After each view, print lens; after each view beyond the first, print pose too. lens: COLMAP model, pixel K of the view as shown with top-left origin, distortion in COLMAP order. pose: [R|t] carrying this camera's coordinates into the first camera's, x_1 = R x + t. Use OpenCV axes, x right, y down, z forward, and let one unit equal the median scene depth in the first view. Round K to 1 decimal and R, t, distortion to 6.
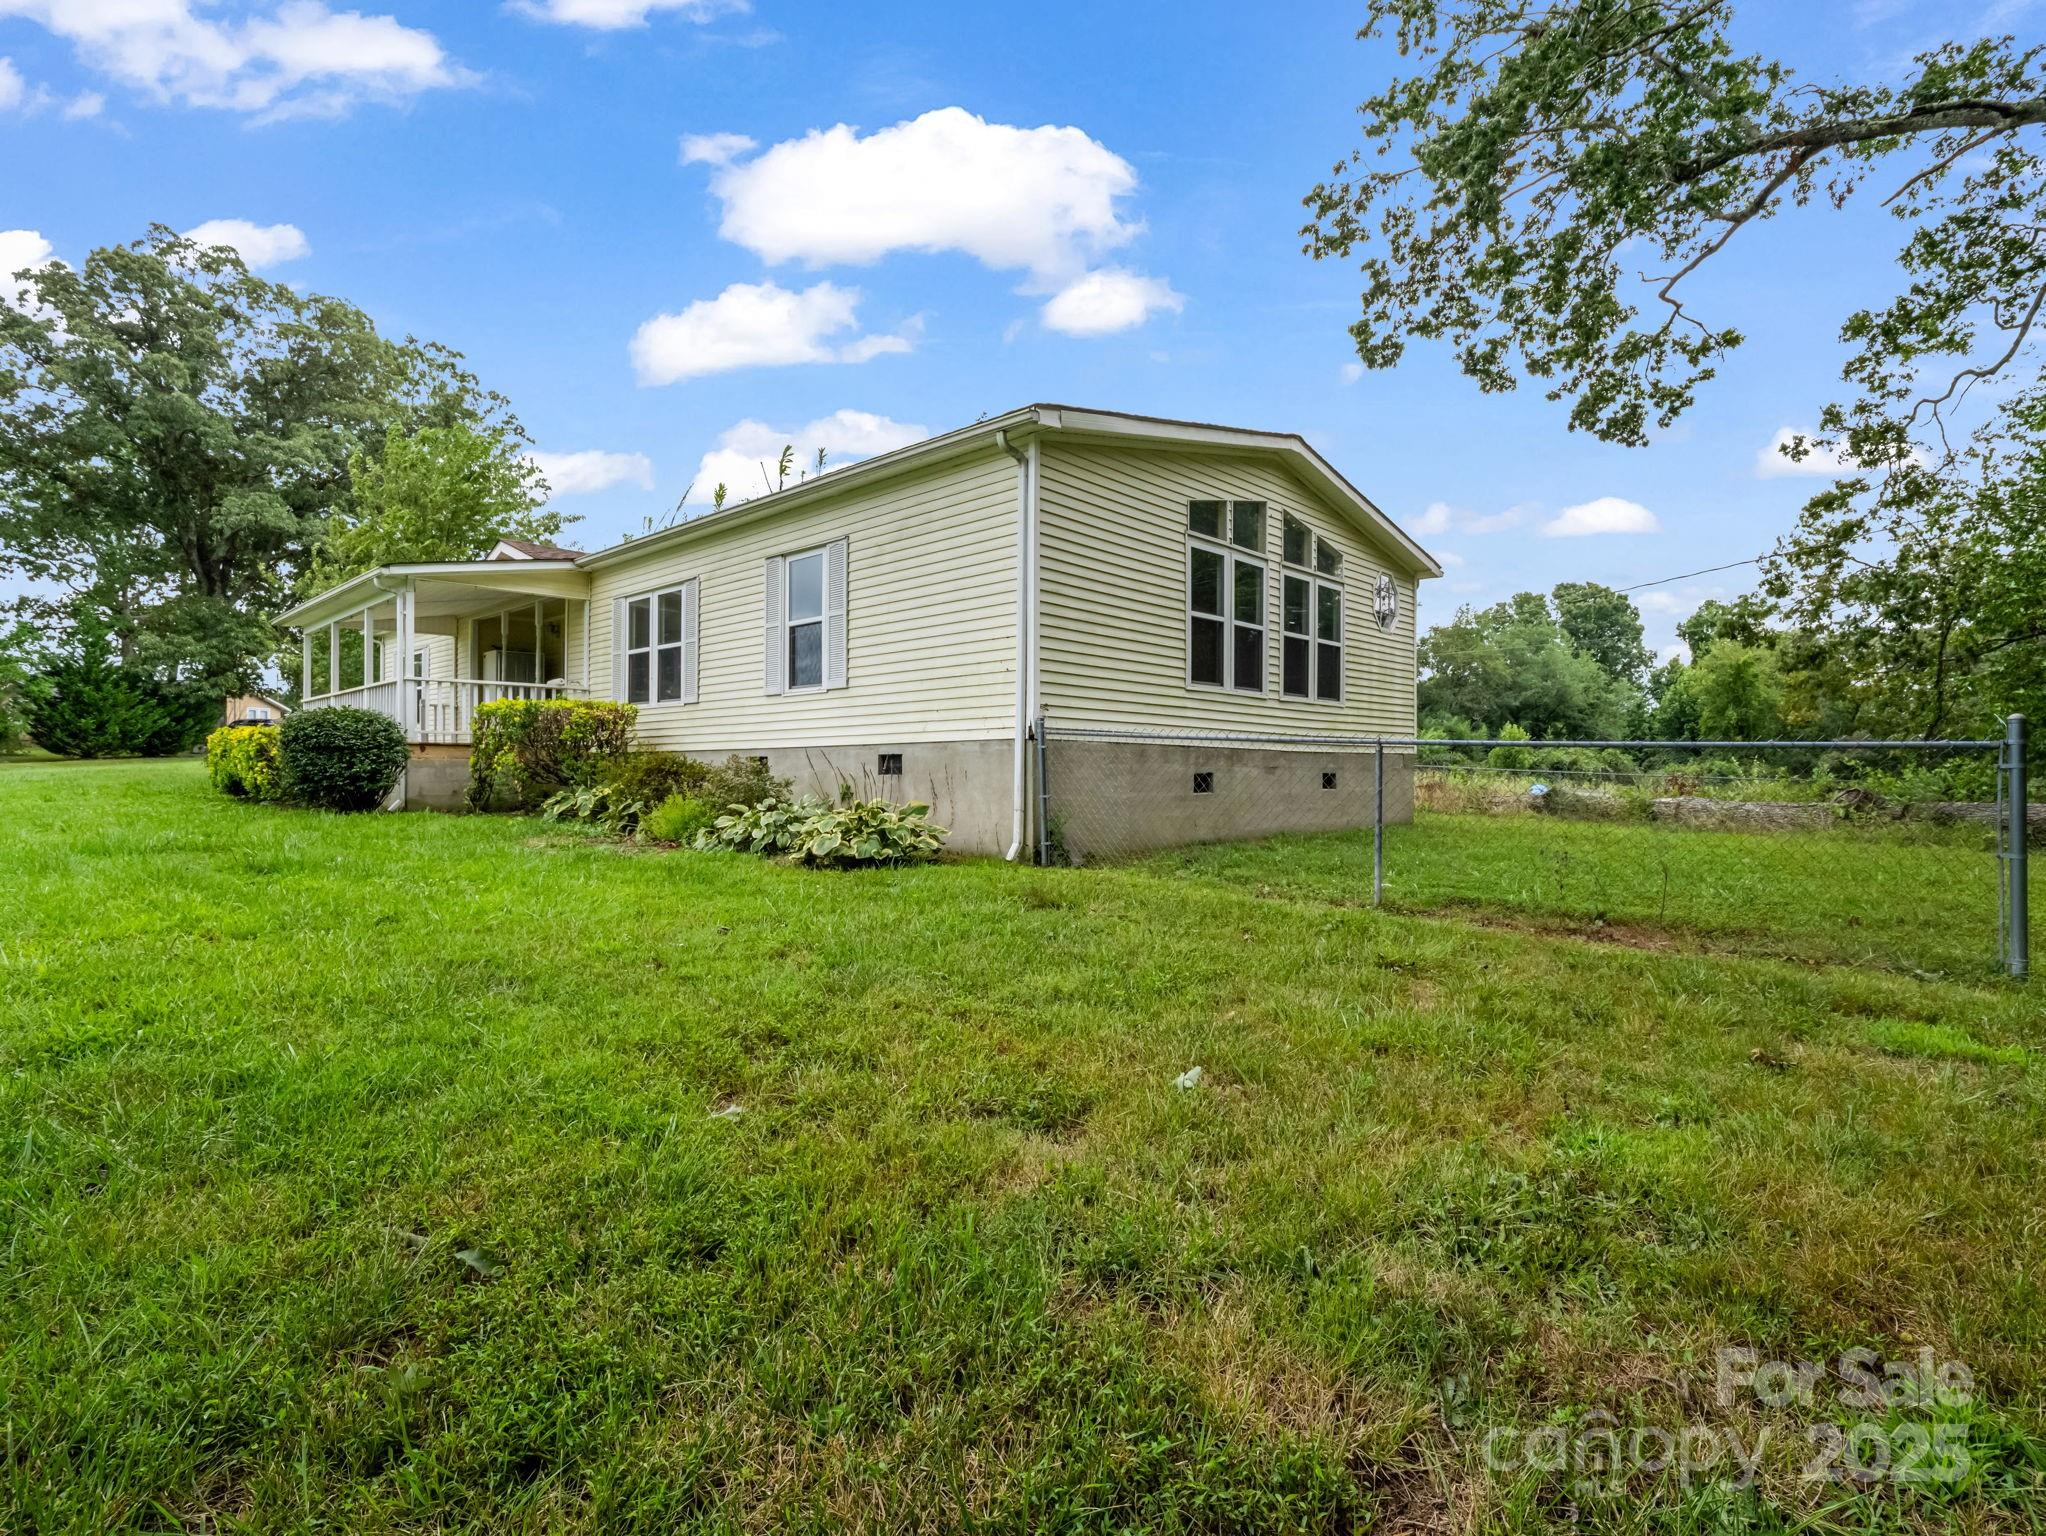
lens RADIAL K [[1062.6, 0, 1016.4], [0, 1062.6, 757.2], [0, 0, 1]] dist [0.003798, -0.012427]
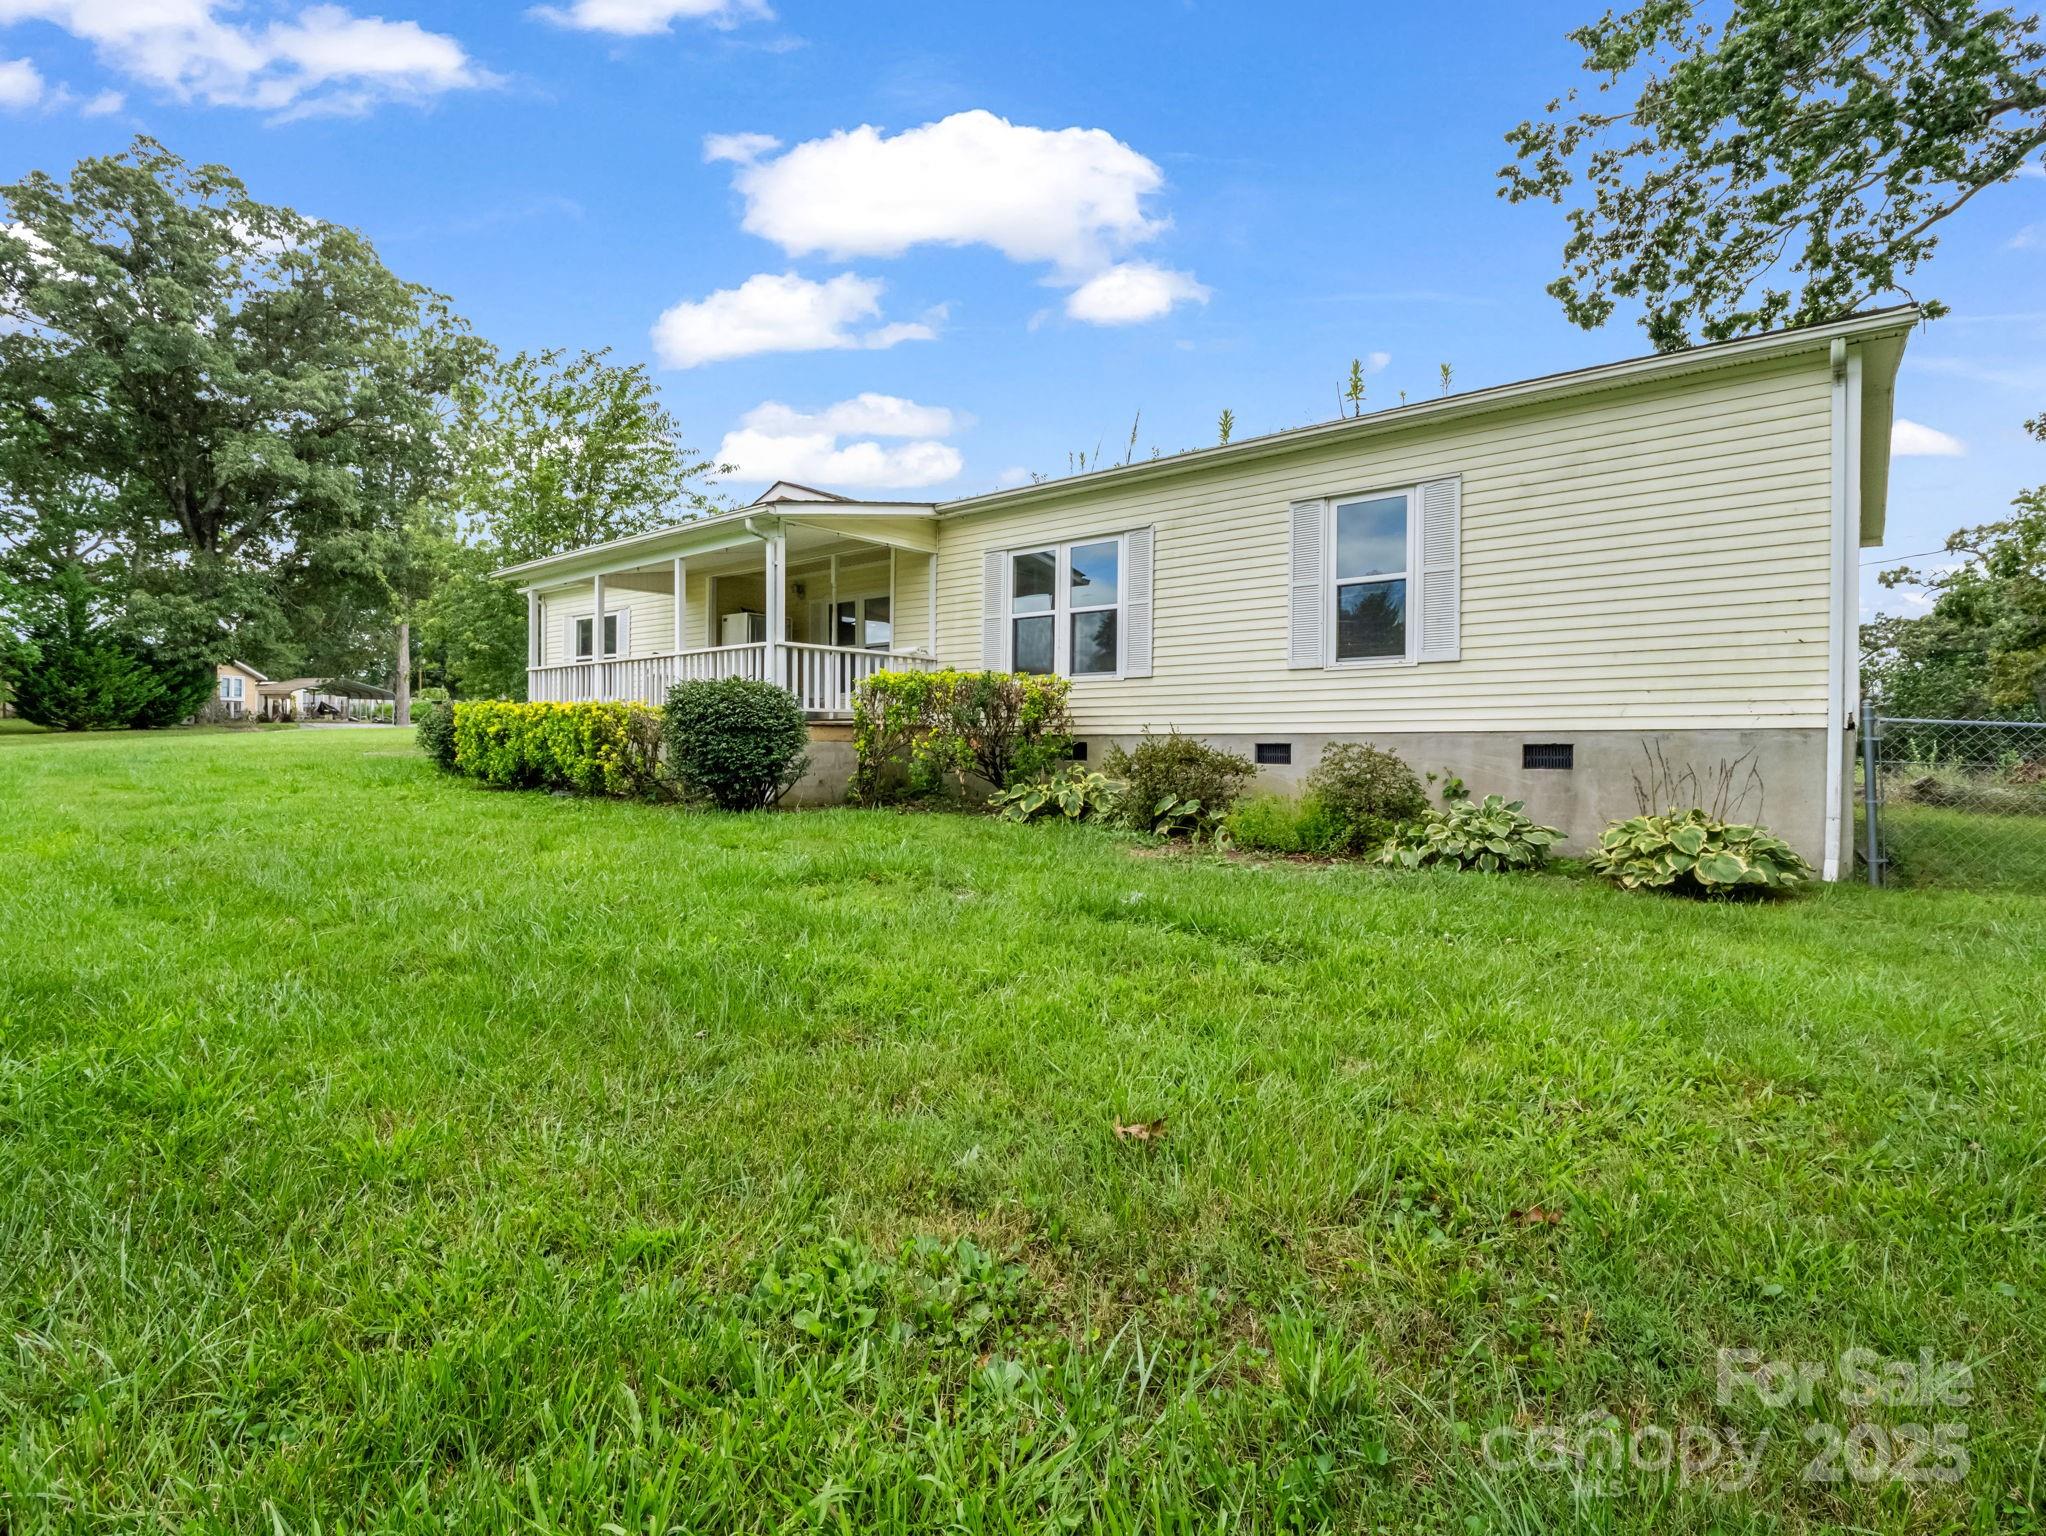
lens RADIAL K [[1048.1, 0, 804.3], [0, 1048.1, 764.2], [0, 0, 1]] dist [0.001586, -0.011954]
pose [[0.999519, 0.013927, 0.027707, -0.329375], [-0.014583, 0.999615, 0.023612, 0.000881], [-0.027367, -0.024005, 0.999337, 0.102564]]
